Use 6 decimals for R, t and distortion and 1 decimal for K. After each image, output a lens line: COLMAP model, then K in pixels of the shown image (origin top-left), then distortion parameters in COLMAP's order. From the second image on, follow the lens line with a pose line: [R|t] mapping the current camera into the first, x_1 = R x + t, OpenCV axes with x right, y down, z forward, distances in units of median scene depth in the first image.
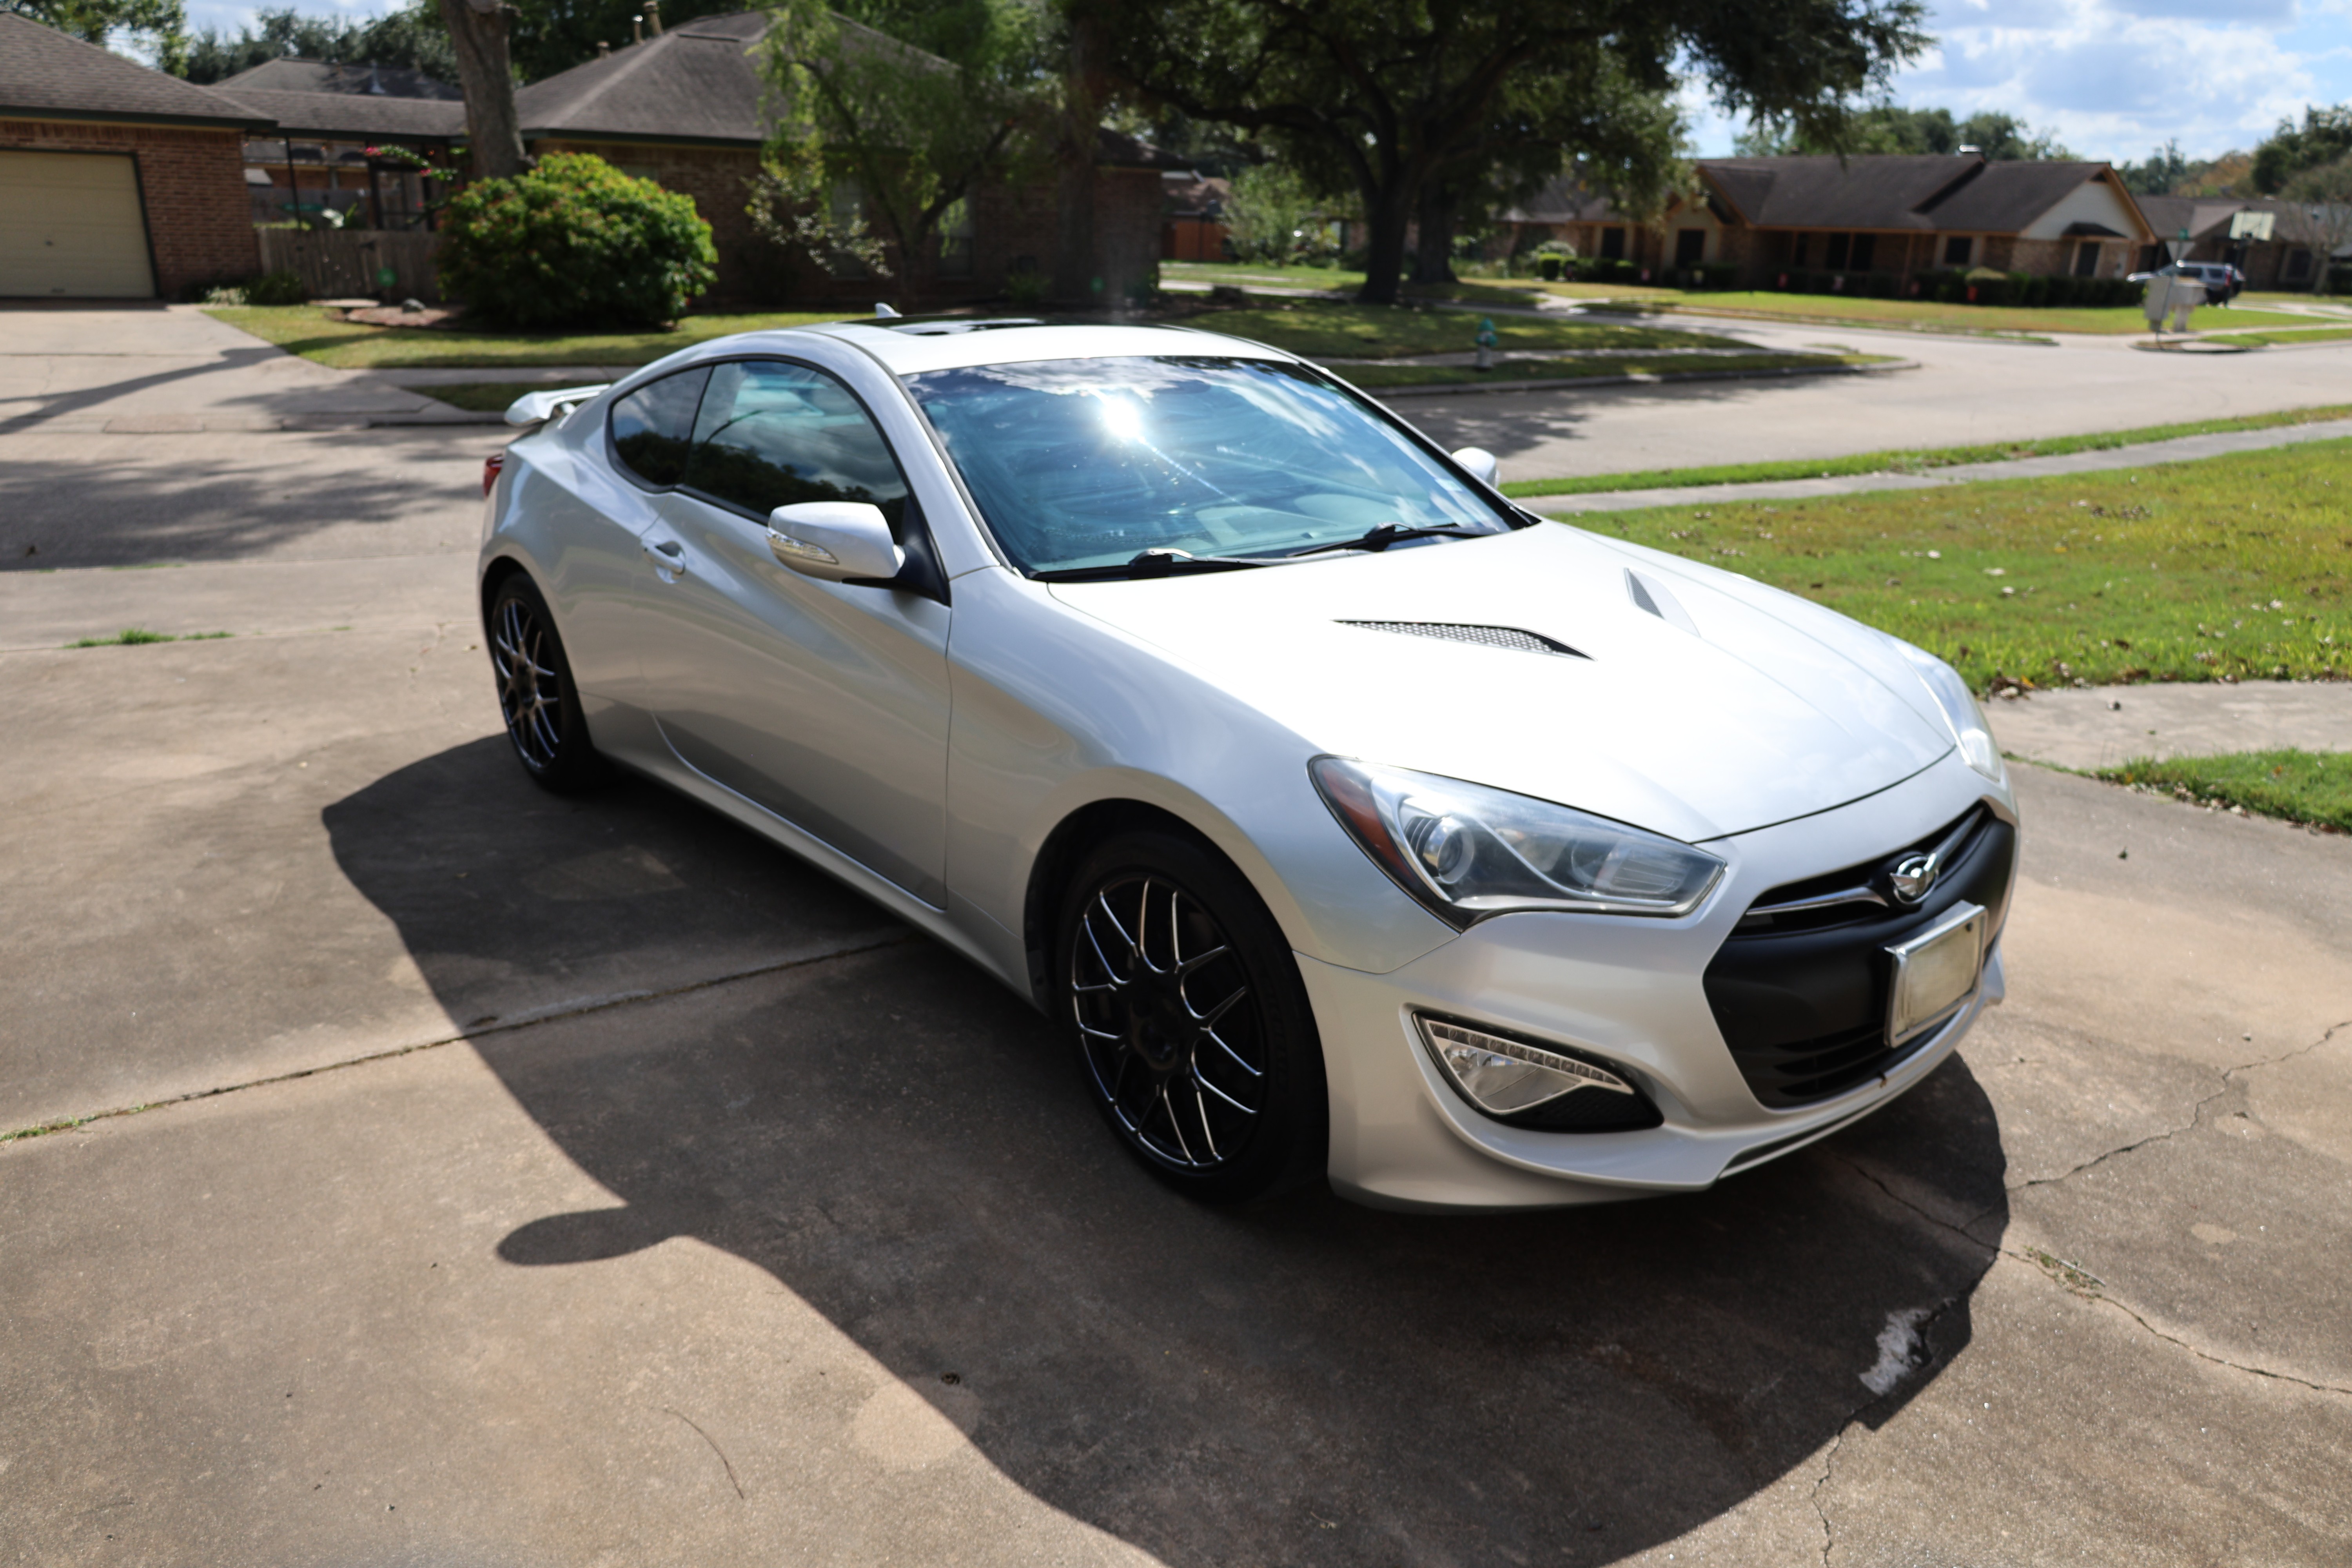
lens RADIAL K [[1632.6, 0, 1199.3], [0, 1632.6, 776.4], [0, 0, 1]] dist [-0.005679, -0.002102]
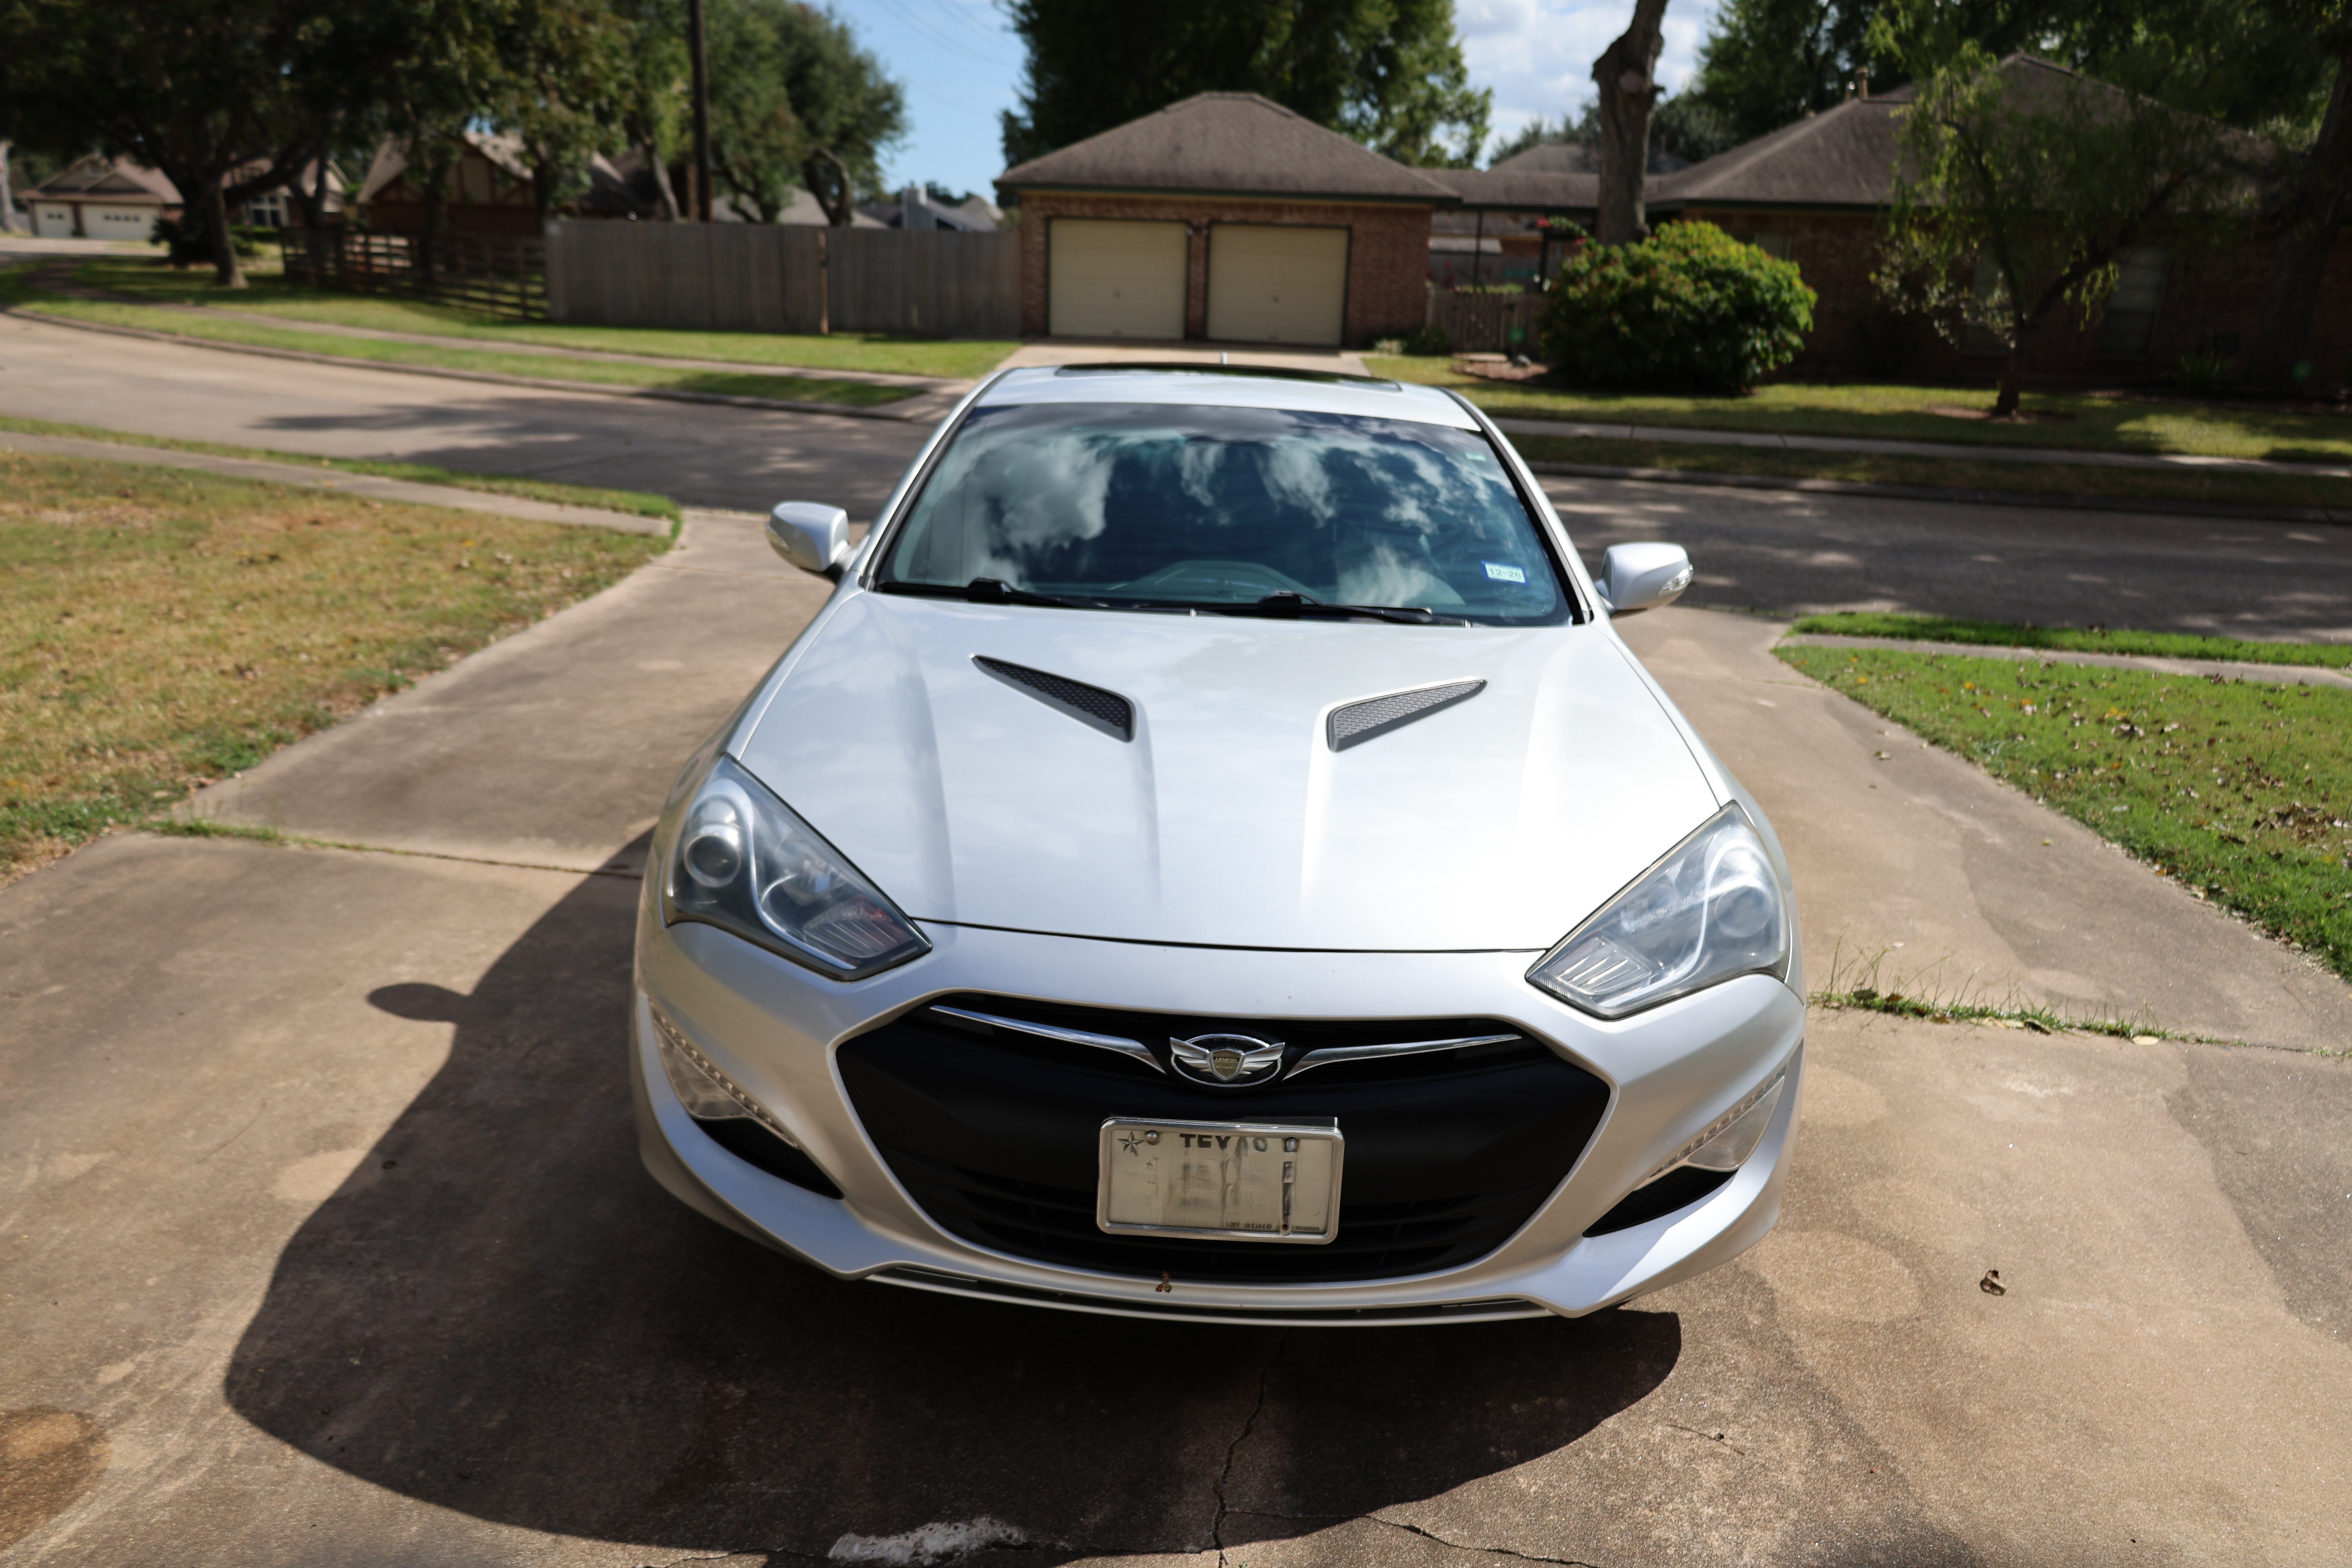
lens RADIAL K [[1632.6, 0, 1169.6], [0, 1632.6, 789.3], [0, 0, 1]] dist [-0.005679, -0.002102]
pose [[0.730863, 0.208404, -0.649929, 0.120979], [-0.228926, 0.971932, 0.054222, -0.014007], [0.642987, 0.109157, 0.758059, 0.045615]]
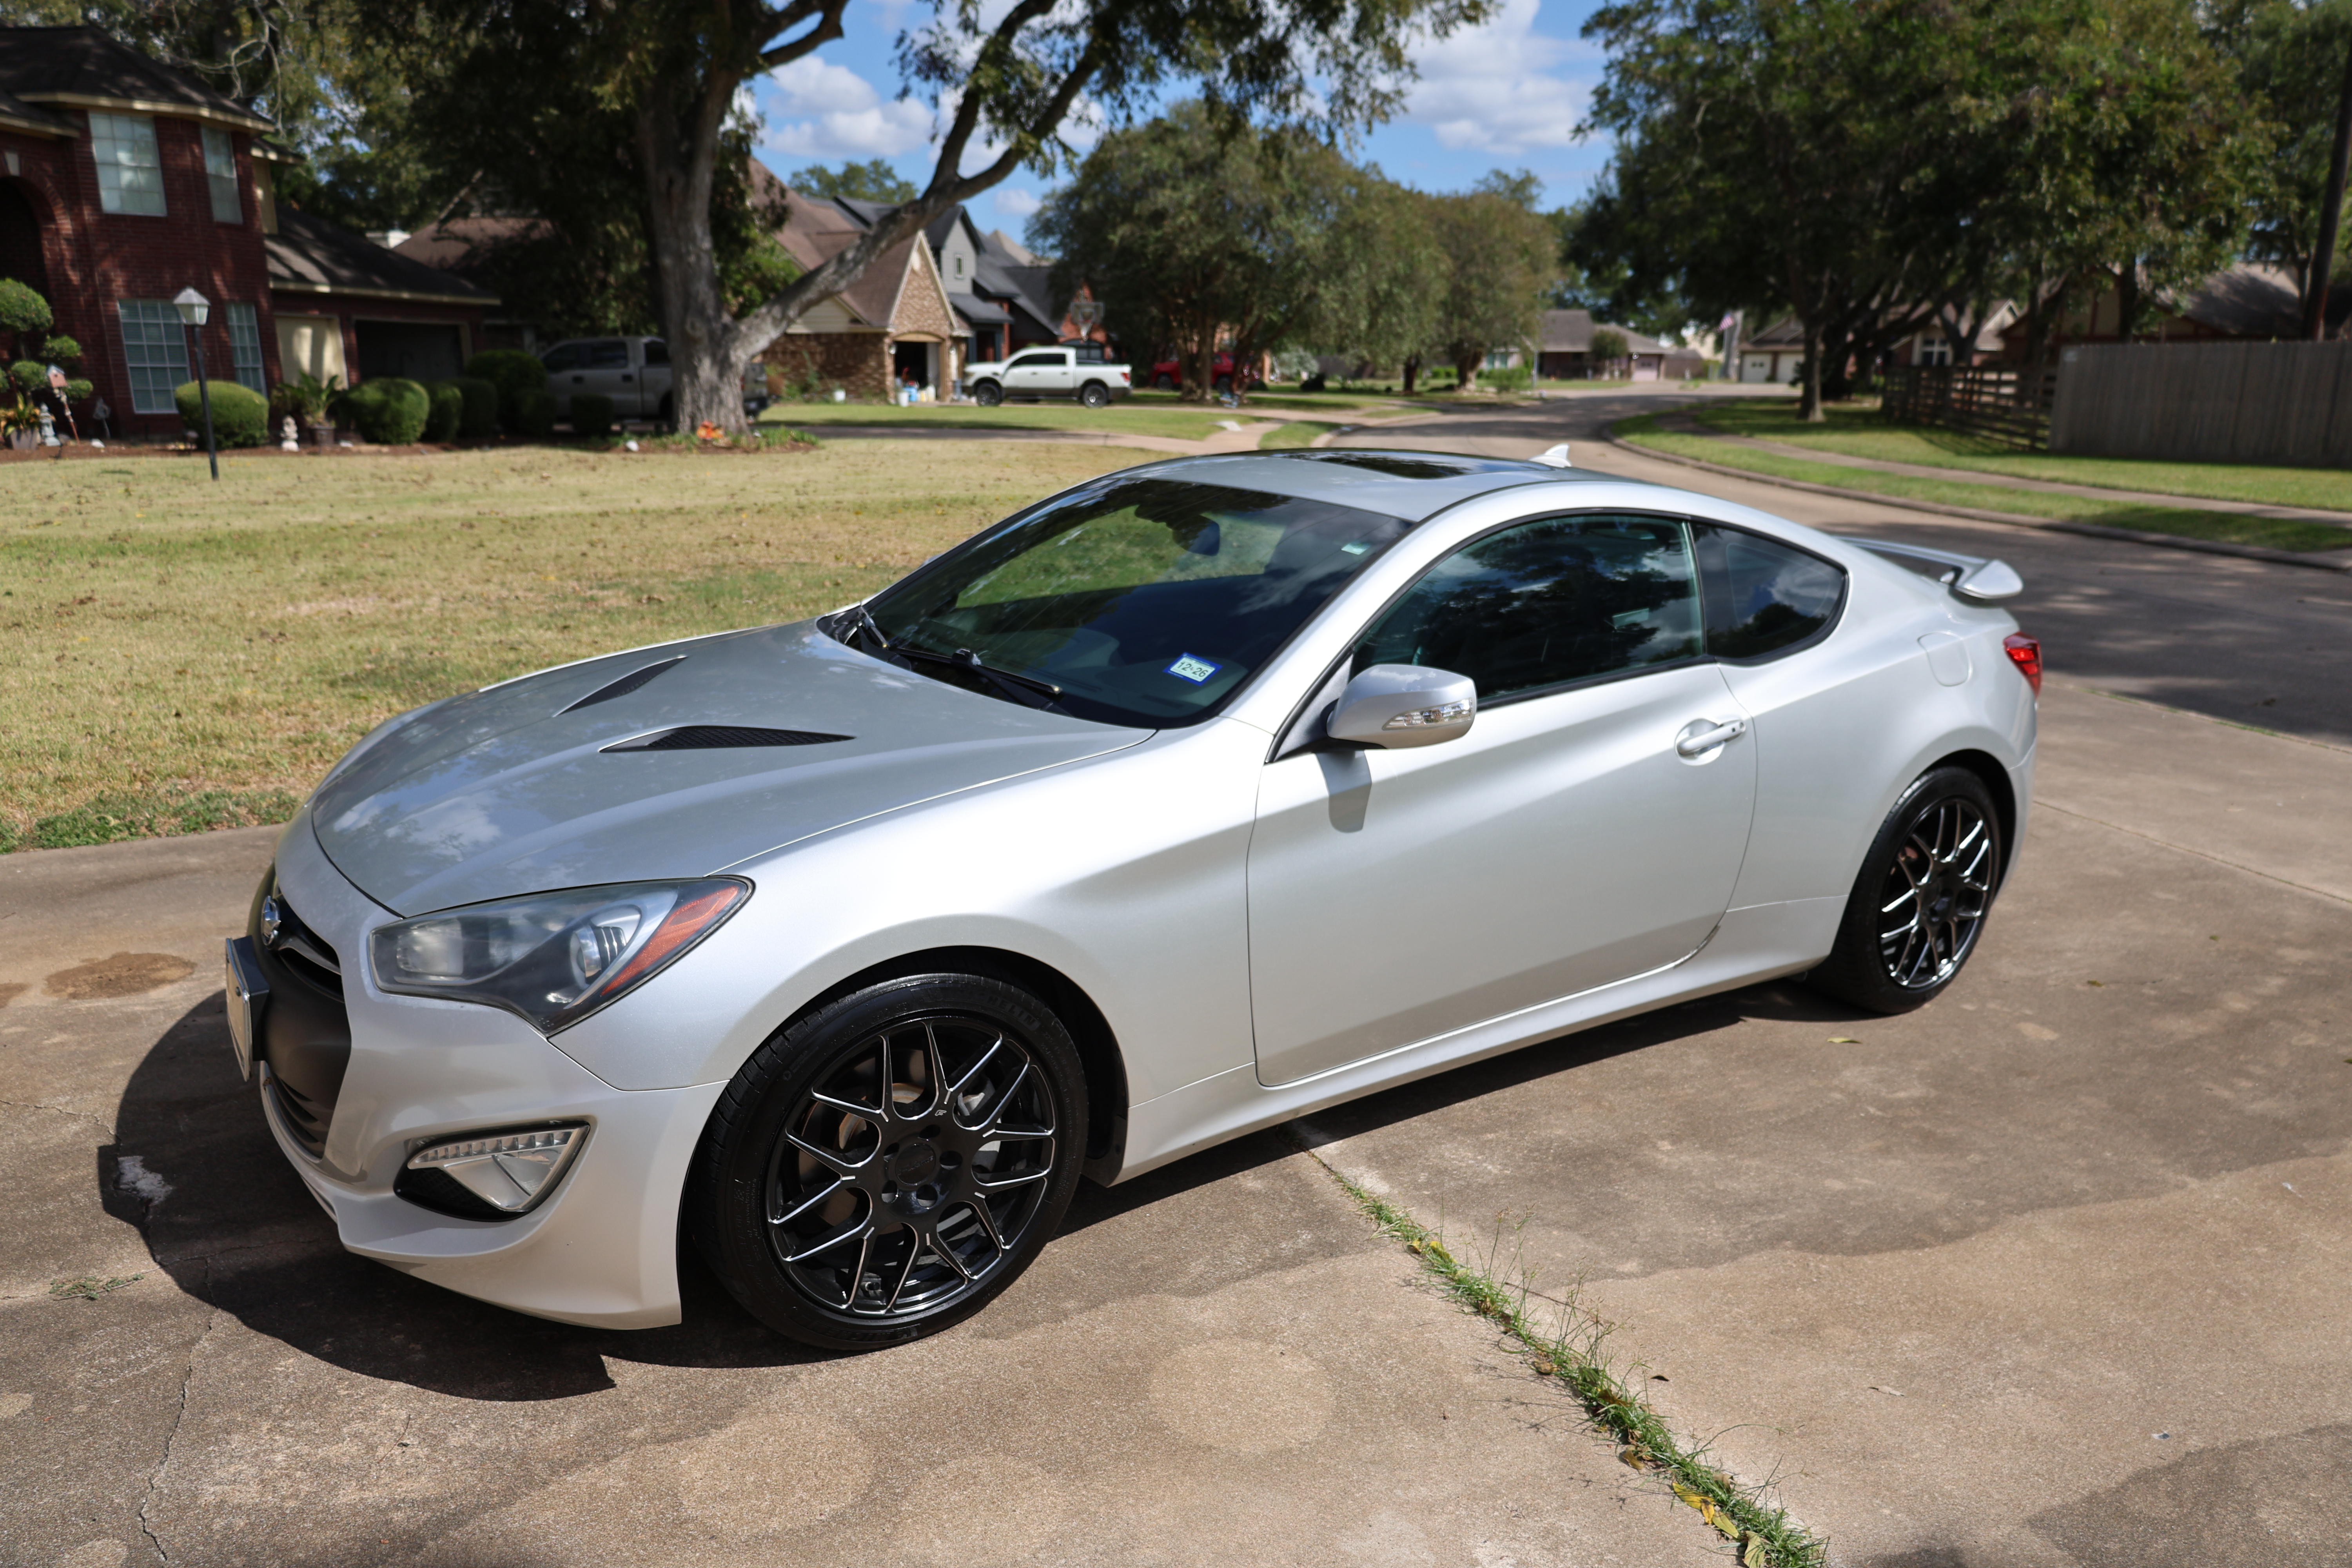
lens RADIAL K [[1632.6, 0, 1122.0], [0, 1632.6, 751.1], [0, 0, 1]] dist [-0.005679, -0.002102]
pose [[-0.157369, 0.197033, -0.967684, 0.178850], [-0.314063, 0.919035, 0.238201, -0.061498], [0.936269, 0.341399, -0.082747, 0.206673]]
